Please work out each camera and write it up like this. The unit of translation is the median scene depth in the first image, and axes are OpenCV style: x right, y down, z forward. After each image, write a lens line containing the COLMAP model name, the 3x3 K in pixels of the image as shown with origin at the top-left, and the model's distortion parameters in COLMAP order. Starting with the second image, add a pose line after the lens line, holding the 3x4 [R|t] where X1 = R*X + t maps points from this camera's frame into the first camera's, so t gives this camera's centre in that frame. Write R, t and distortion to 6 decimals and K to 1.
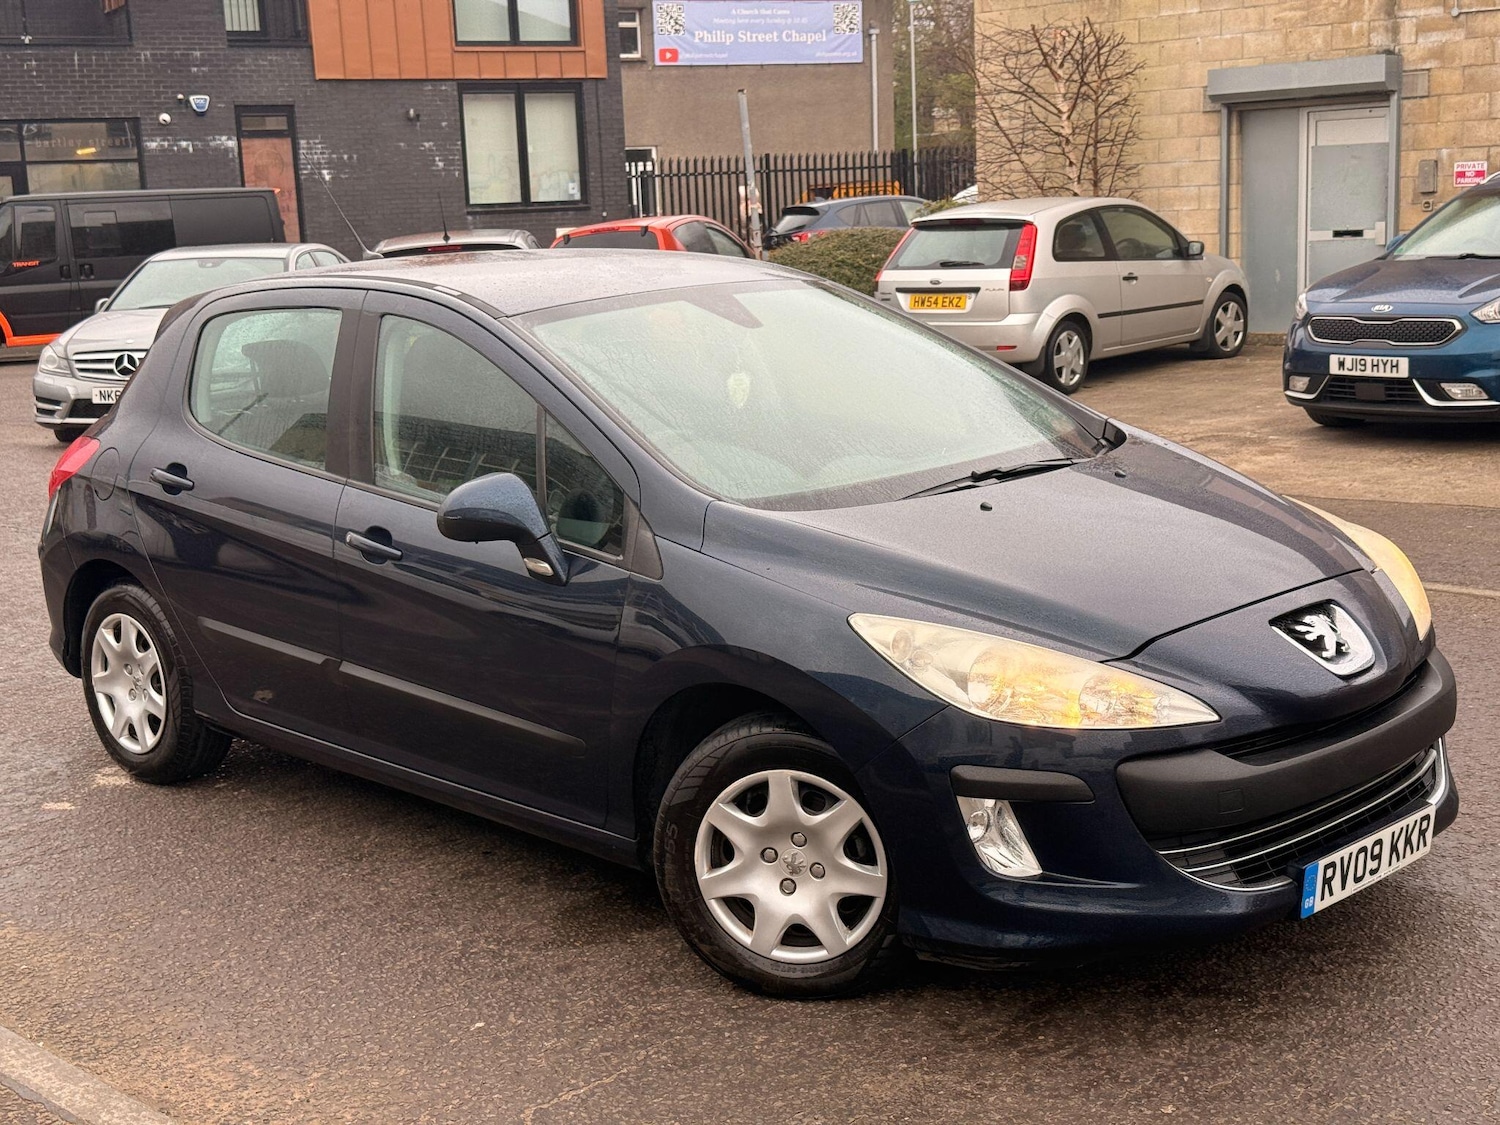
lens RADIAL K [[2108.9, 0, 745.0], [0, 2108.9, 568.0], [0, 0, 1]] dist [0.091787, 0.000000]
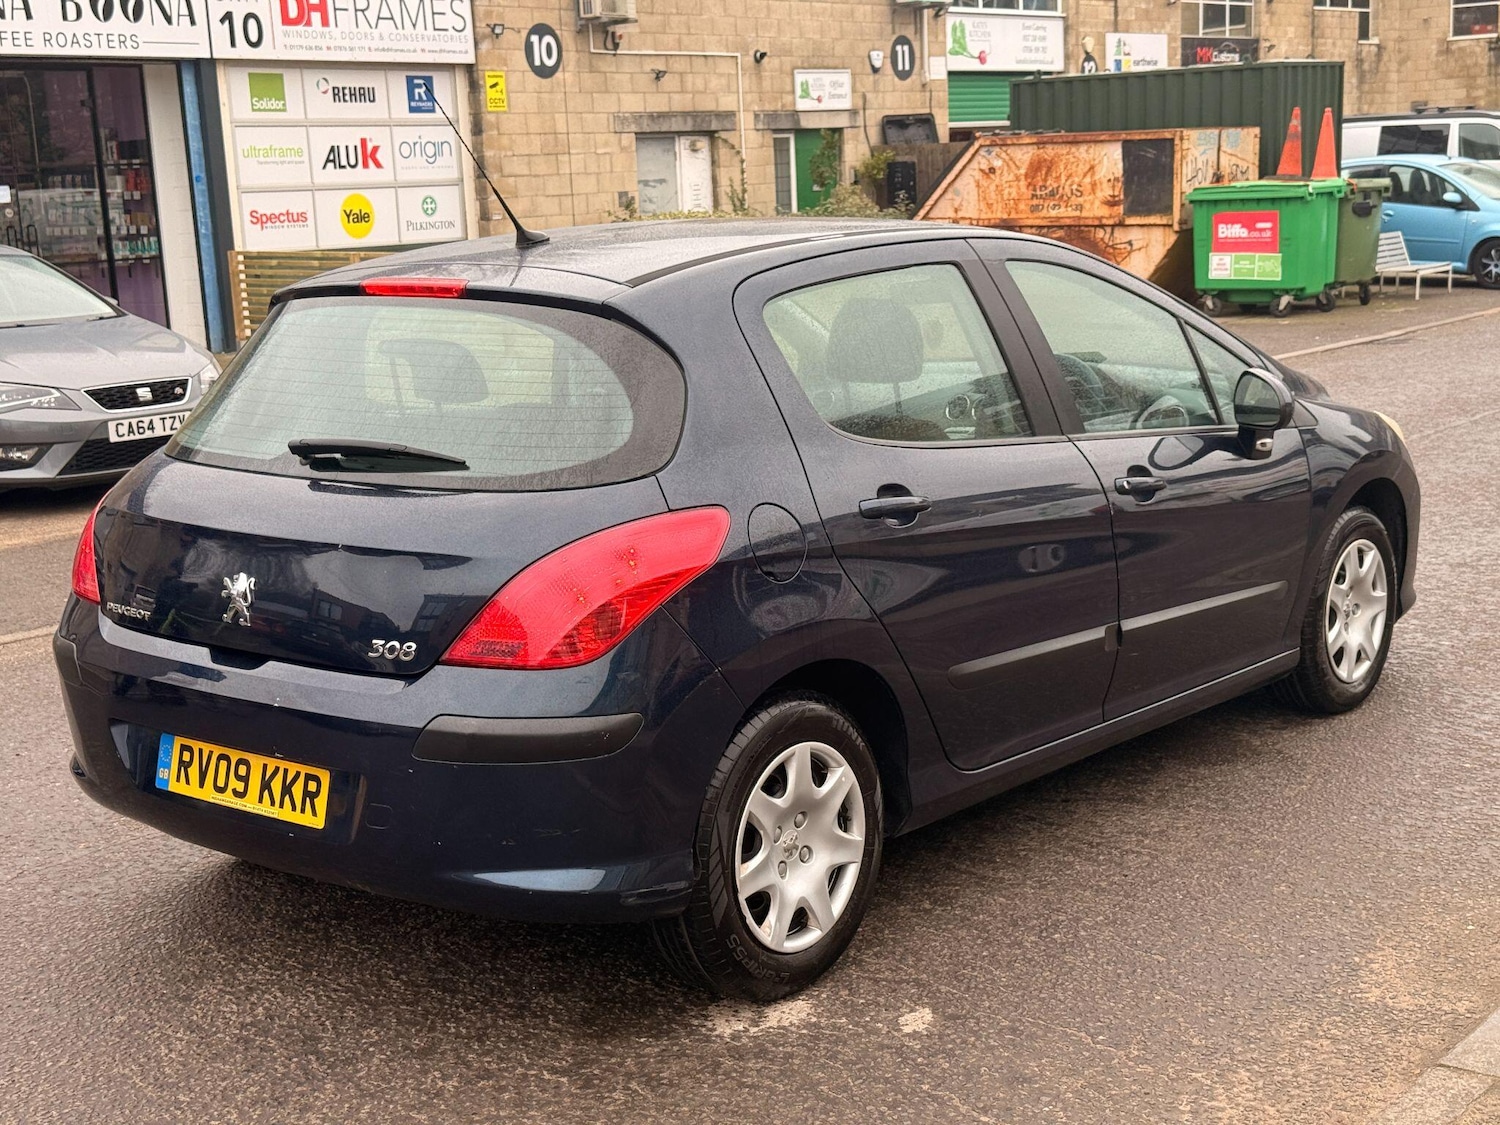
lens RADIAL K [[2108.9, 0, 708.7], [0, 2108.9, 590.4], [0, 0, 1]] dist [0.091787, 0.000000]
pose [[-0.084909, -0.148349, 0.985283, -0.324366], [0.227996, 0.959726, 0.164149, -0.048665], [-0.969953, 0.238578, -0.047666, 0.361199]]
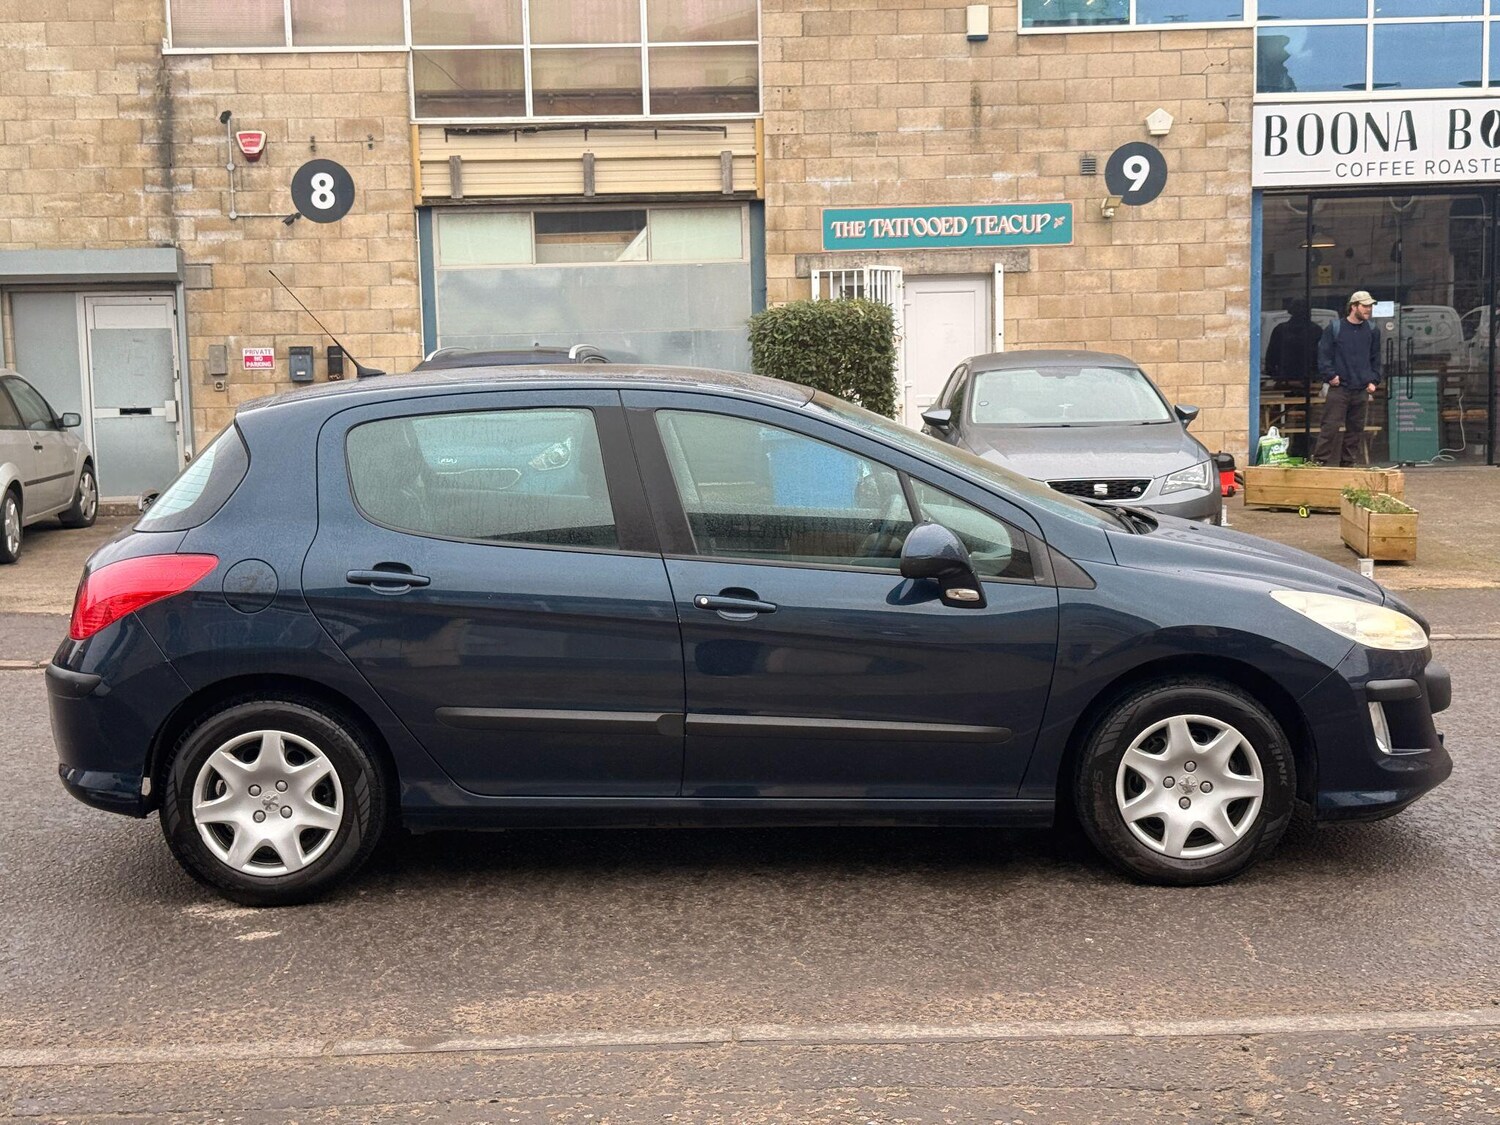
lens RADIAL K [[2108.9, 0, 763.7], [0, 2108.9, 557.7], [0, 0, 1]] dist [0.091787, 0.000000]
pose [[0.694233, -0.049701, 0.718032, -0.283633], [0.122635, 0.991194, -0.049961, 0.006822], [-0.709226, 0.122740, 0.694214, 0.056117]]
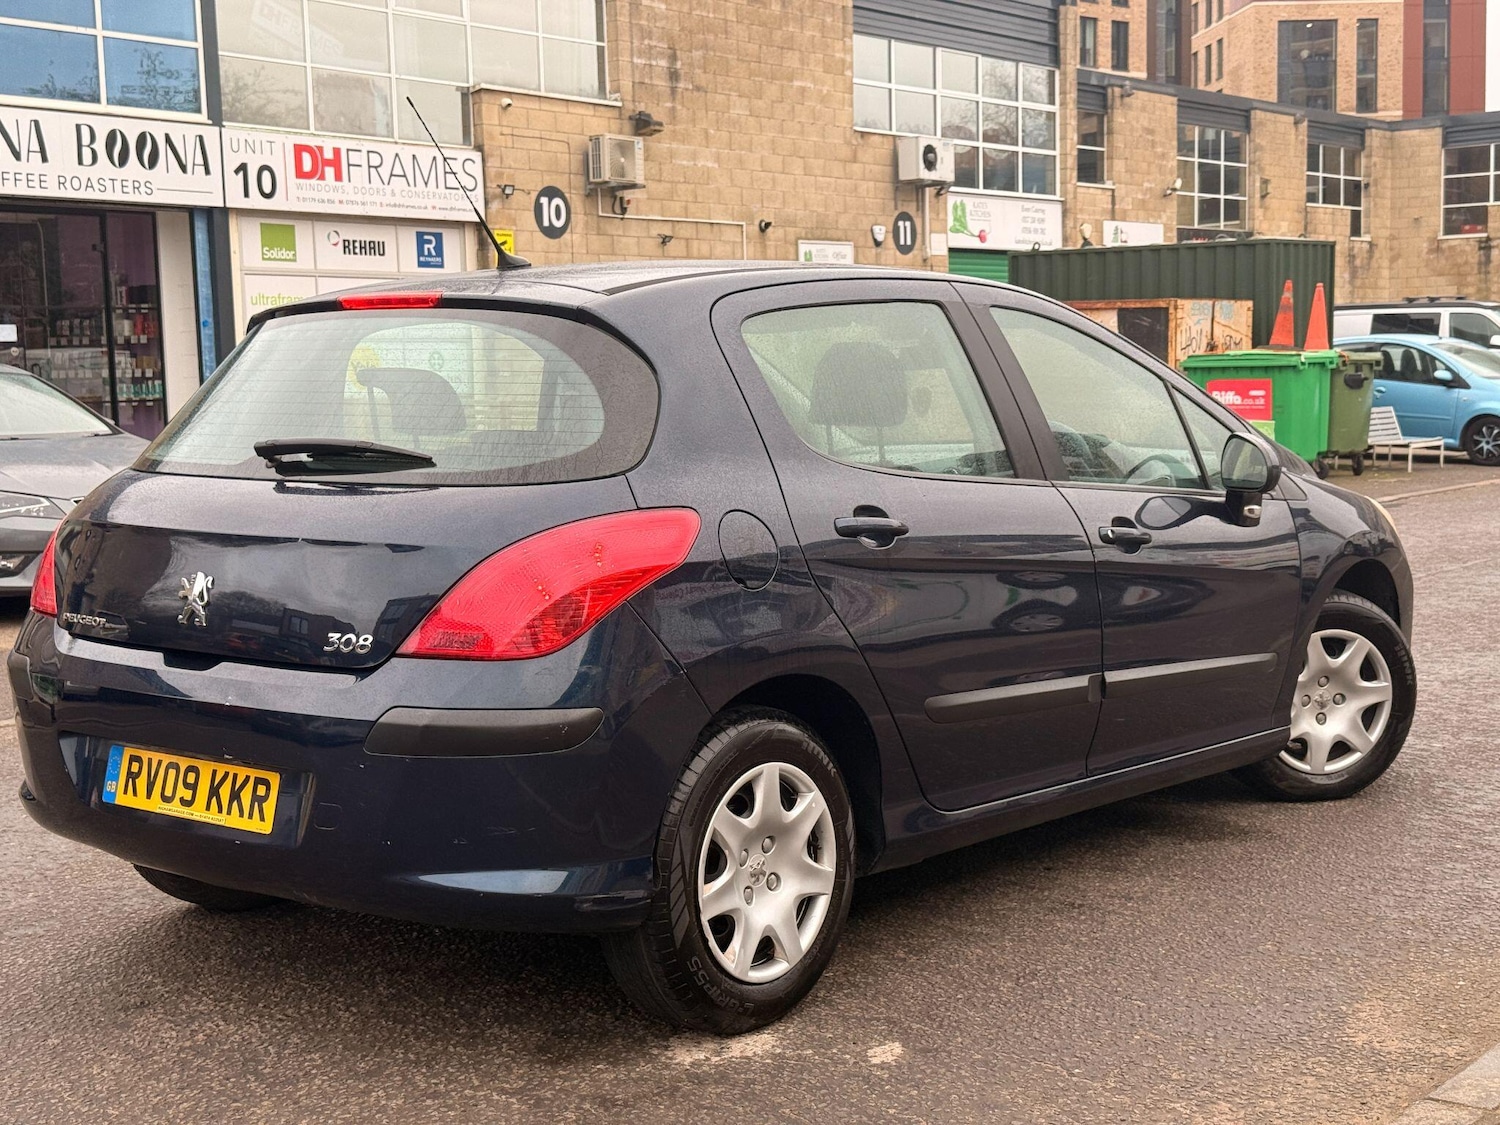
lens RADIAL K [[2108.9, 0, 729.9], [0, 2108.9, 571.4], [0, 0, 1]] dist [0.091787, 0.000000]
pose [[-0.092304, -0.054396, 0.994244, -0.321446], [0.206228, 0.975812, 0.072534, -0.029309], [-0.974141, 0.211736, -0.078853, 0.361965]]
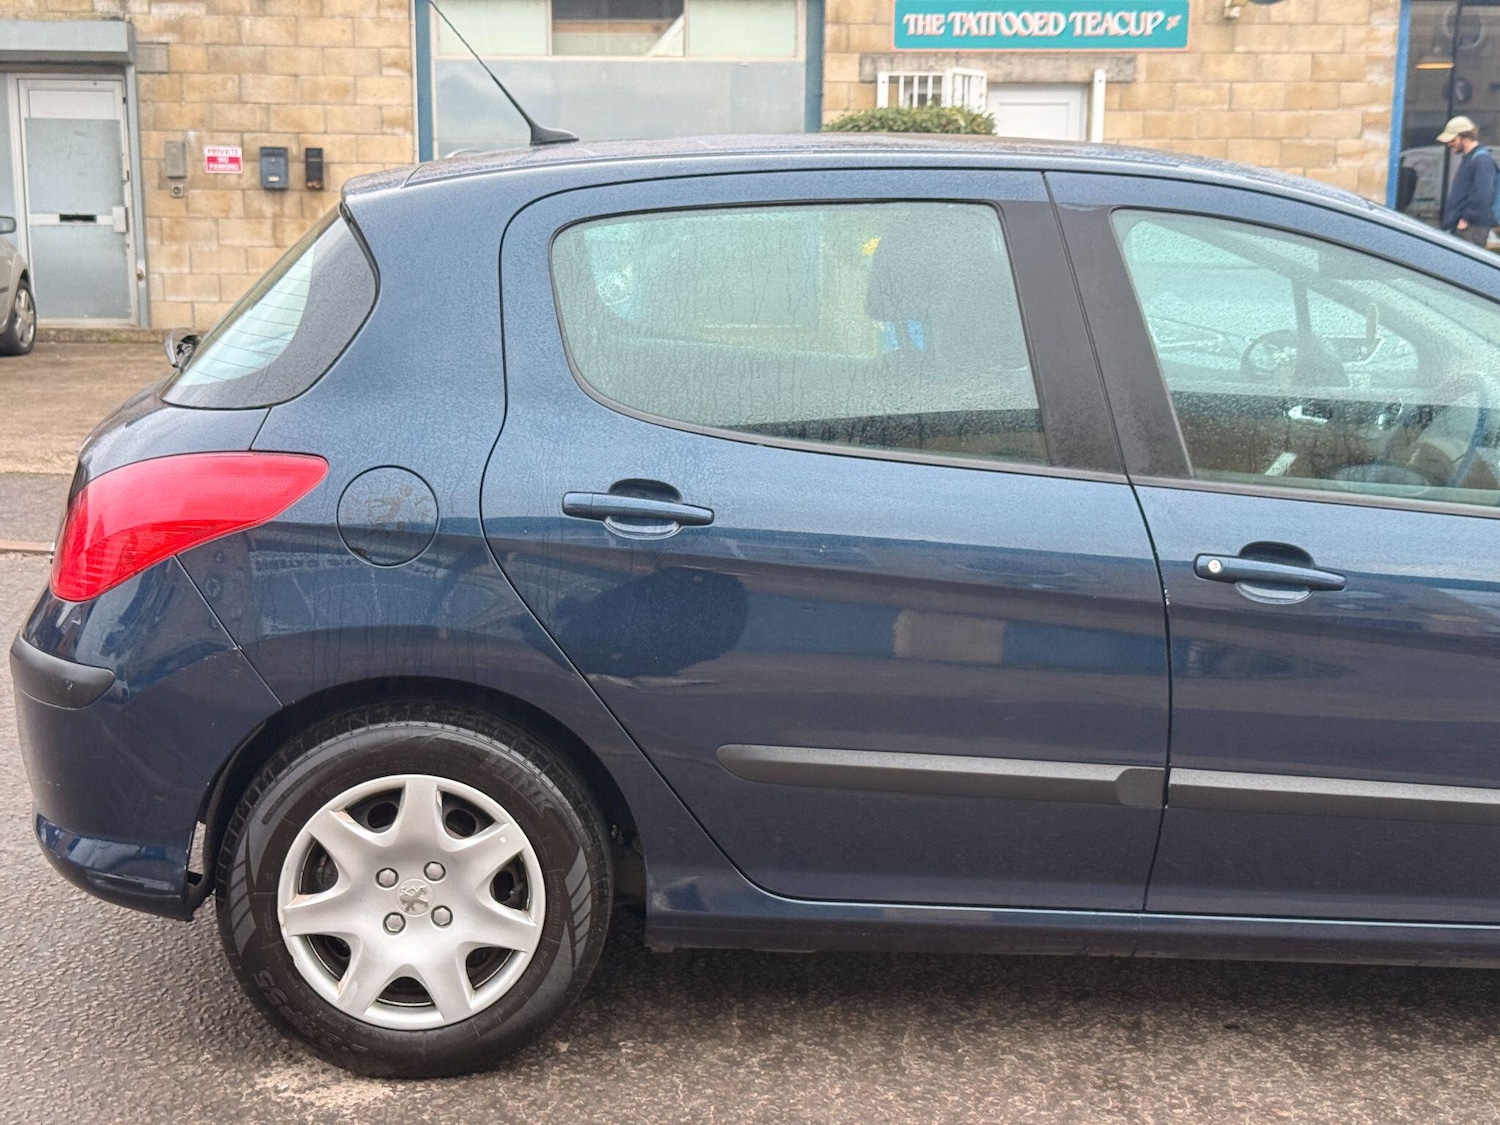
lens RADIAL K [[2108.9, 0, 719.9], [0, 2108.9, 596.1], [0, 0, 1]] dist [0.091787, 0.000000]
pose [[0.685741, -0.098862, 0.721101, -0.213392], [0.095347, 0.994396, 0.045659, -0.013851], [-0.721574, 0.037445, 0.691324, 0.197856]]
